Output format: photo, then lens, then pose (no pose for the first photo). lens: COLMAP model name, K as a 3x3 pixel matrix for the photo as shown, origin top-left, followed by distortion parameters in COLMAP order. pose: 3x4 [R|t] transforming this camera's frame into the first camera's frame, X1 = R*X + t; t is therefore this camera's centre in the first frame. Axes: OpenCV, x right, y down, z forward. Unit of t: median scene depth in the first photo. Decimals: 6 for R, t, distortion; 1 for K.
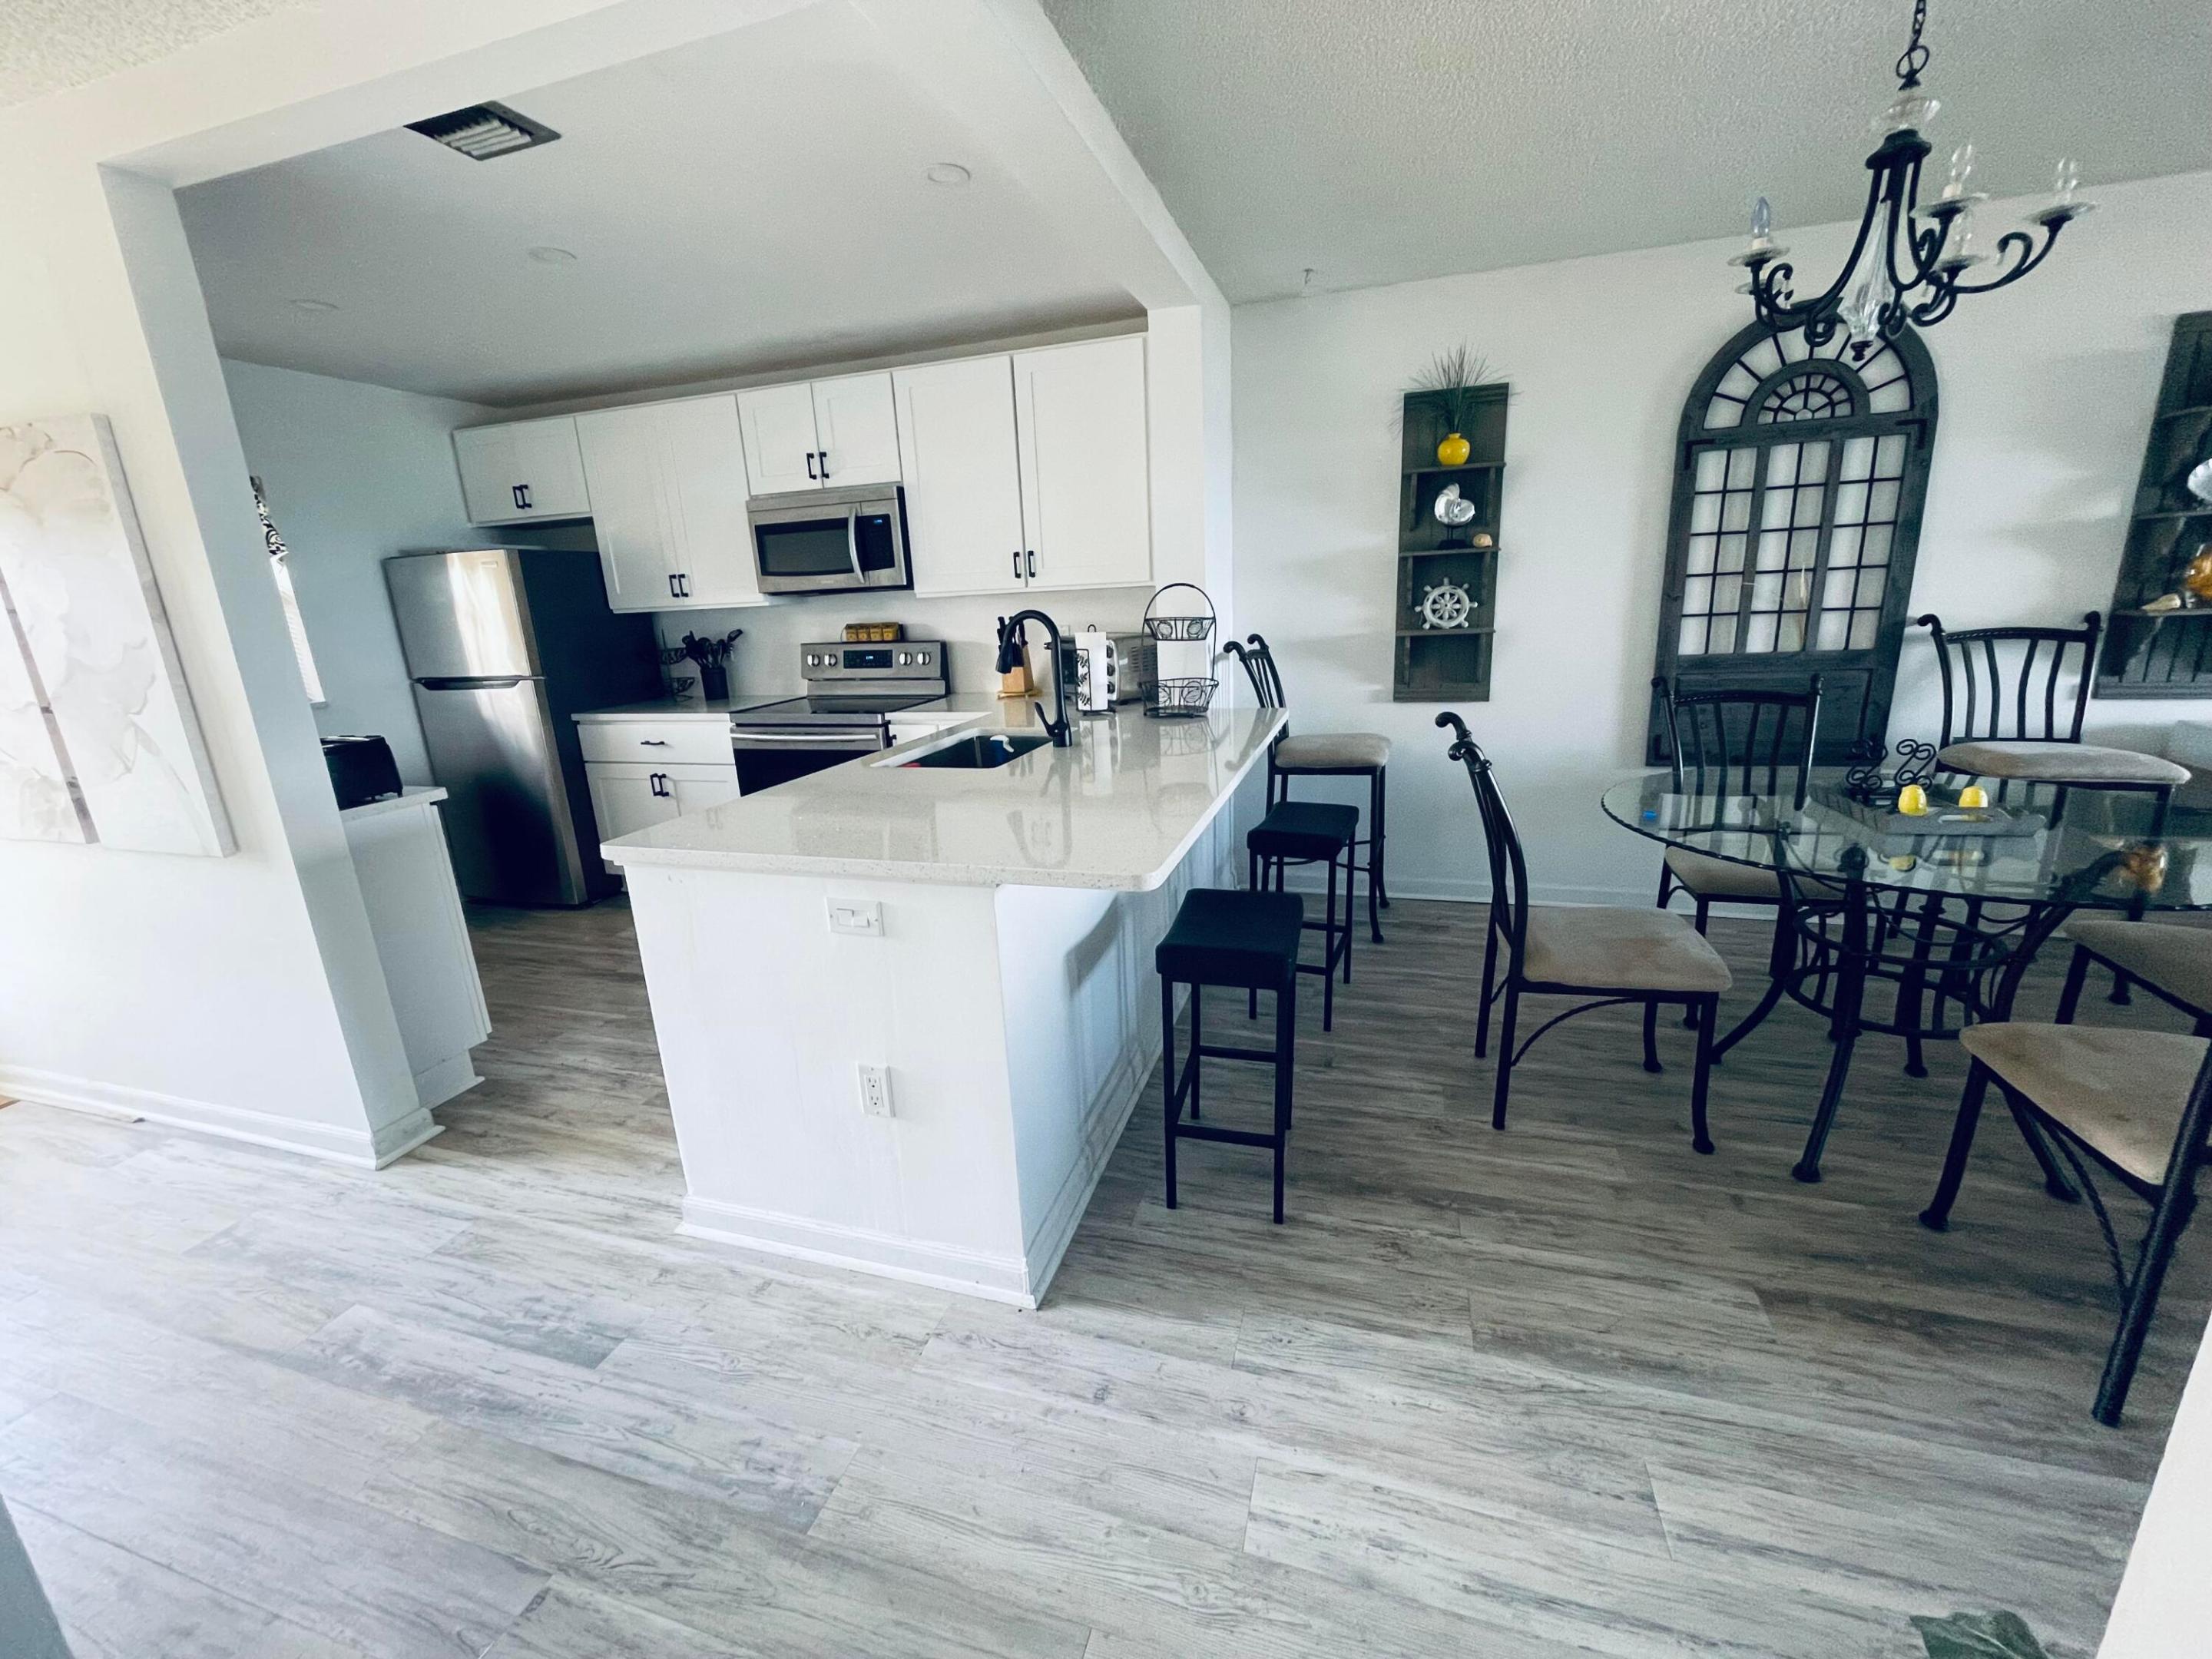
lens RADIAL K [[888.3, 0, 1105.5], [0, 888.3, 823.7], [0, 0, 1]] dist [-0.001832, -0.000468]
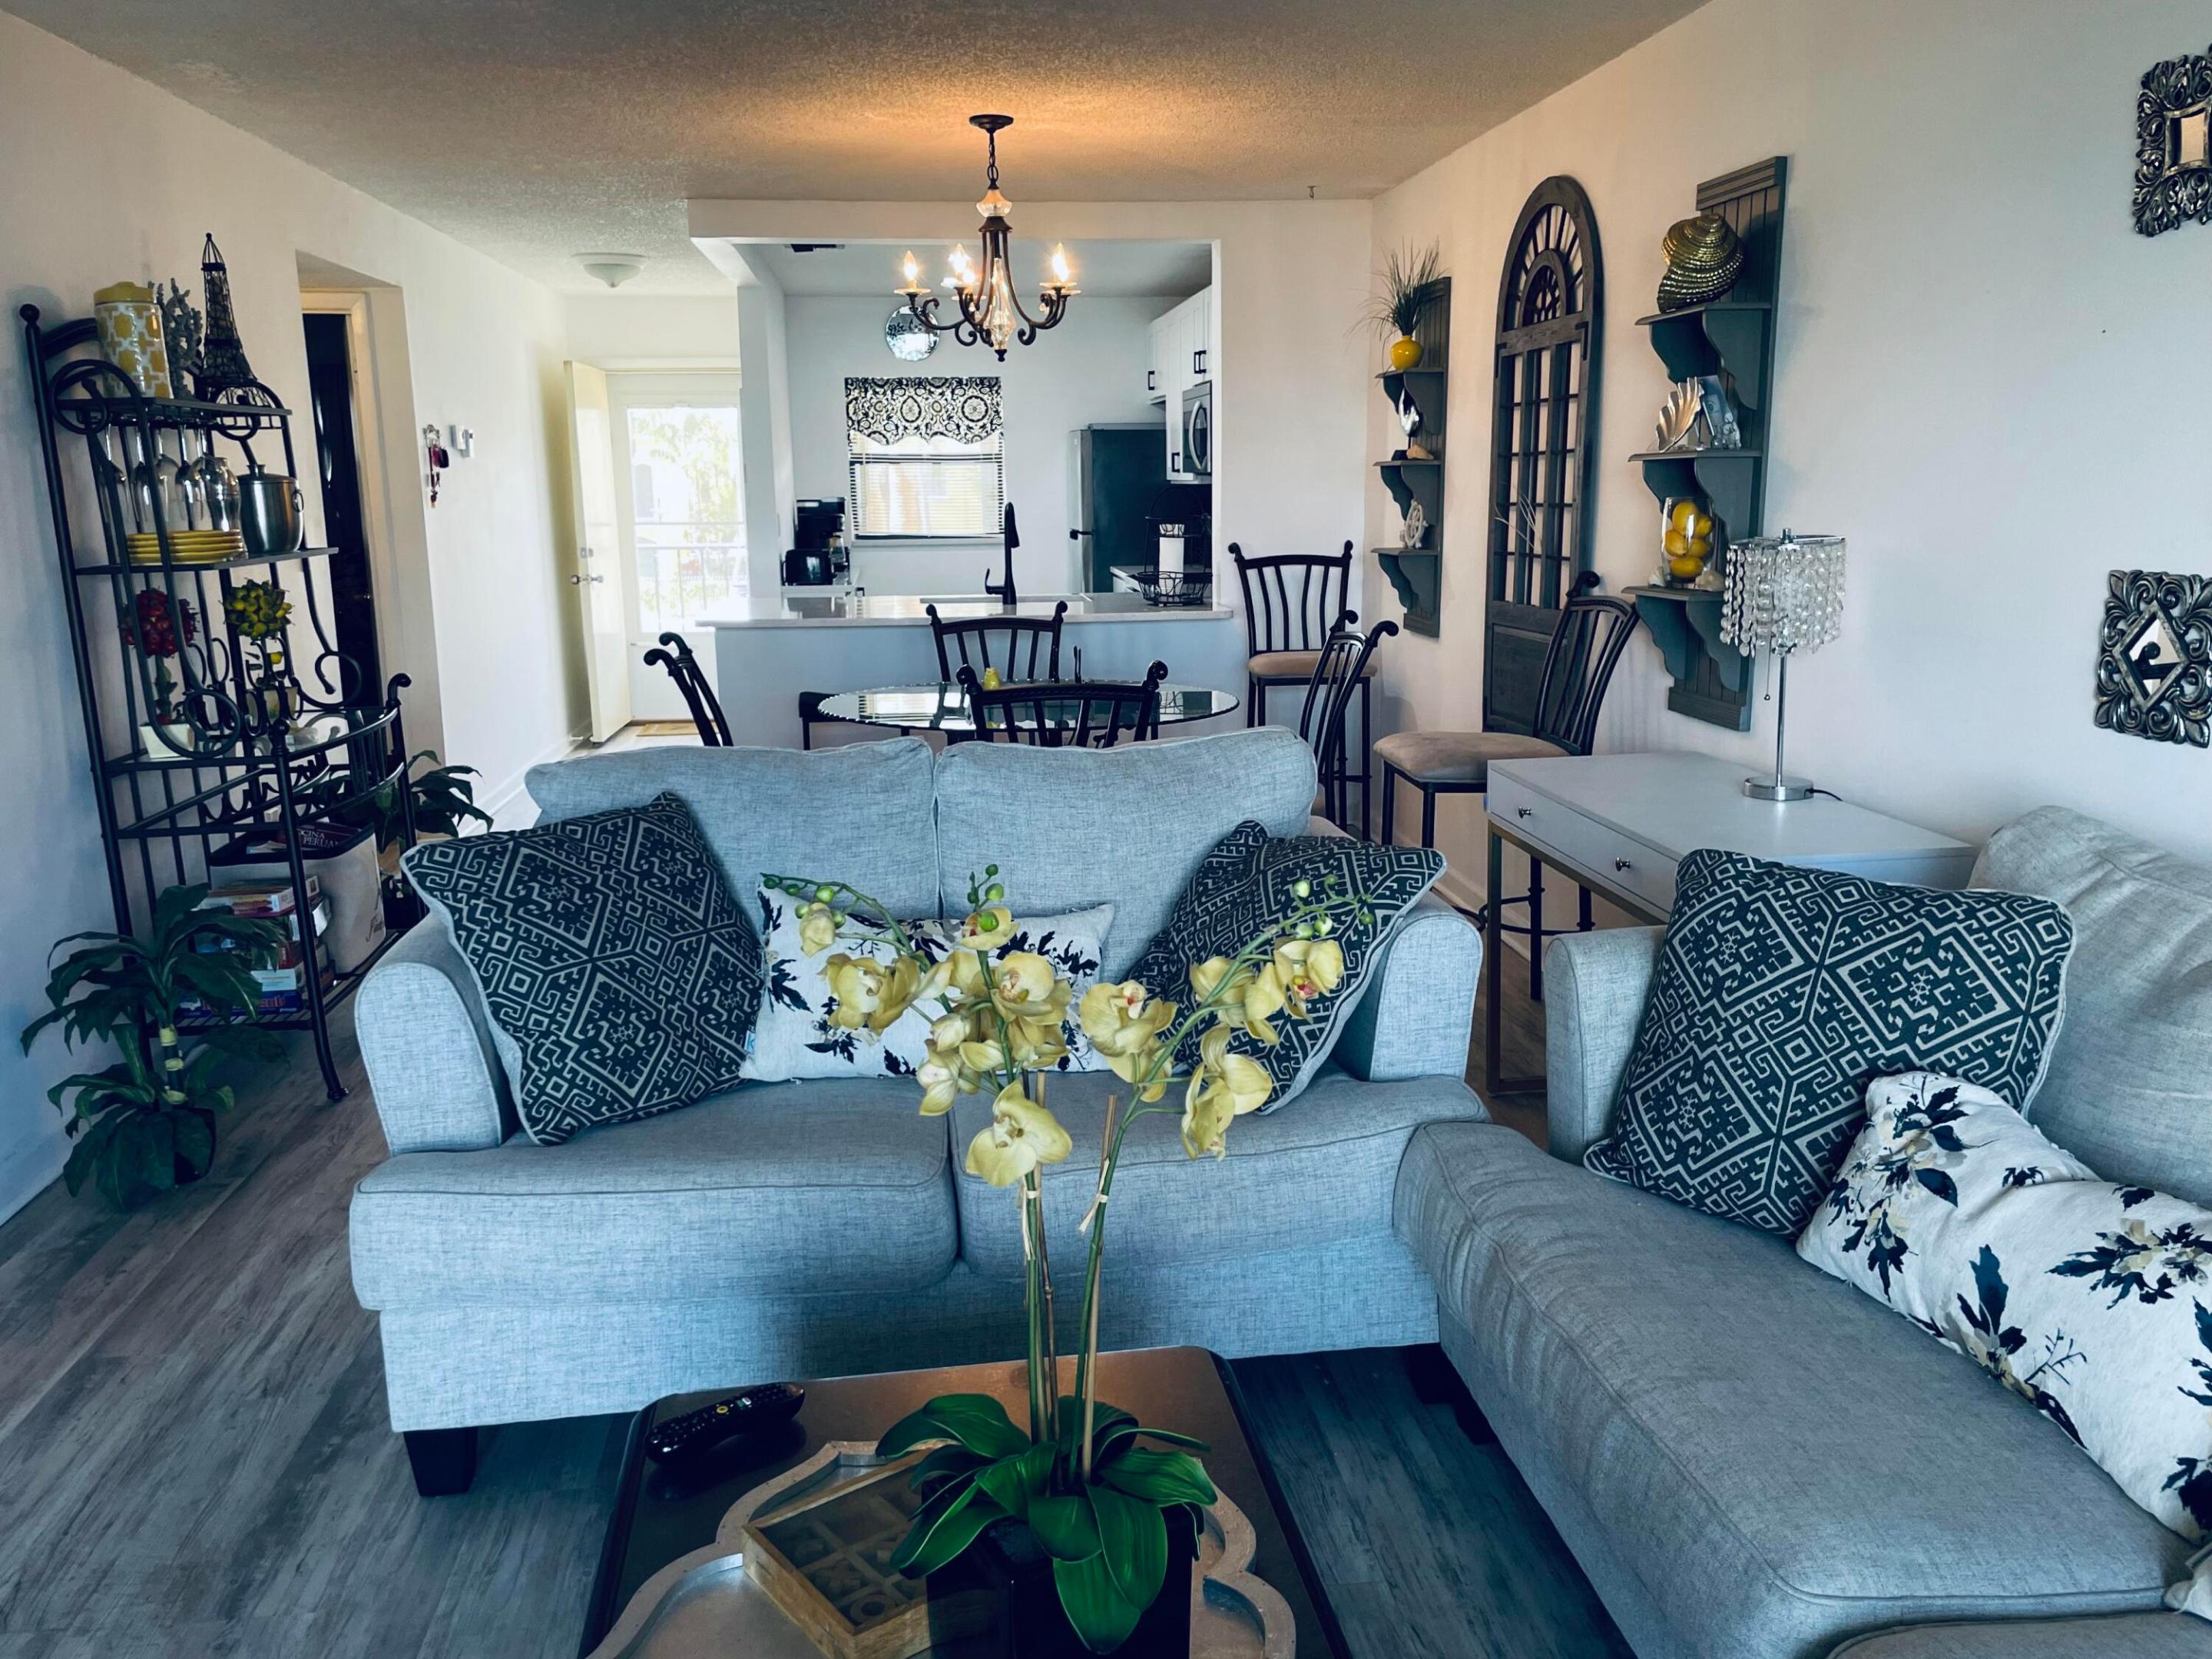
lens RADIAL K [[1759.5, 0, 1137.3], [0, 1759.5, 844.1], [0, 0, 1]] dist [0.068947, -0.086683]
pose [[0.420227, 0.227539, -0.878427, 2.007986], [-0.239873, 0.961470, 0.134298, -0.115365], [0.875140, 0.154276, 0.458617, 0.004566]]
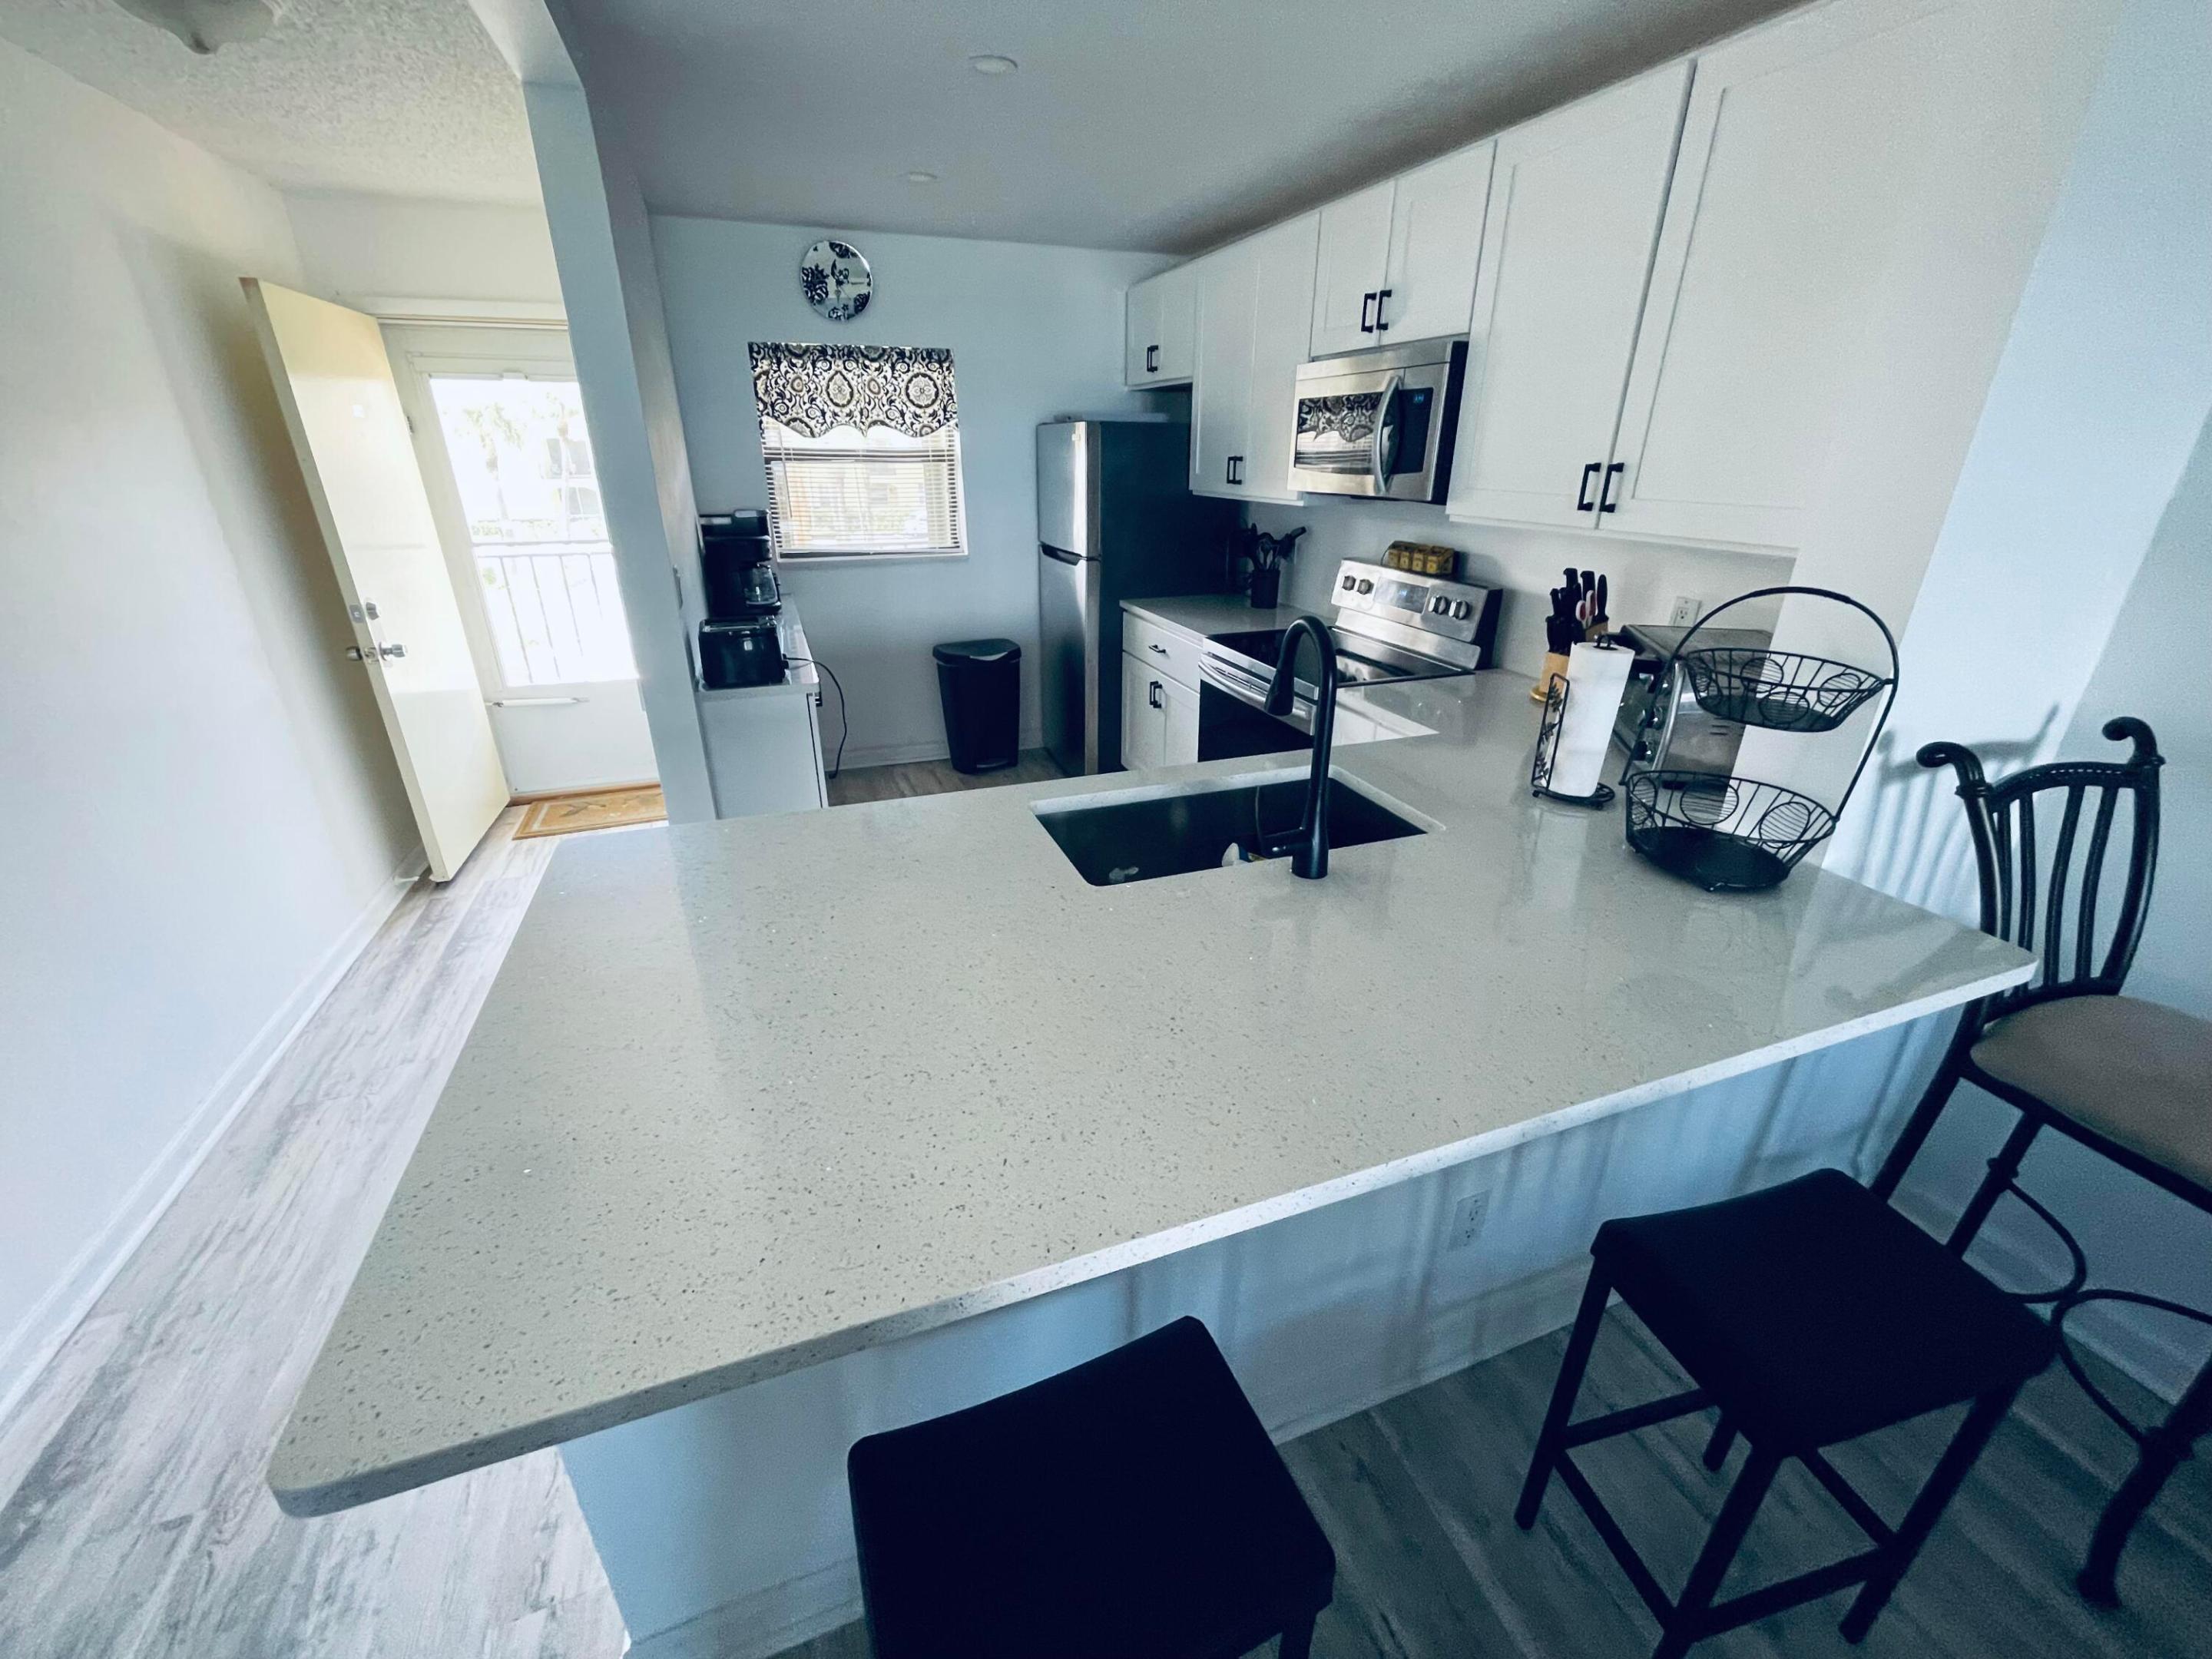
lens RADIAL K [[888.3, 0, 1104.6], [0, 888.3, 822.9], [0, 0, 1]] dist [-0.001832, -0.000468]
pose [[0.612263, 0.353769, -0.707093, 0.205916], [-0.233088, 0.935331, 0.266131, -0.190381], [0.755515, 0.001873, 0.655128, 0.446253]]
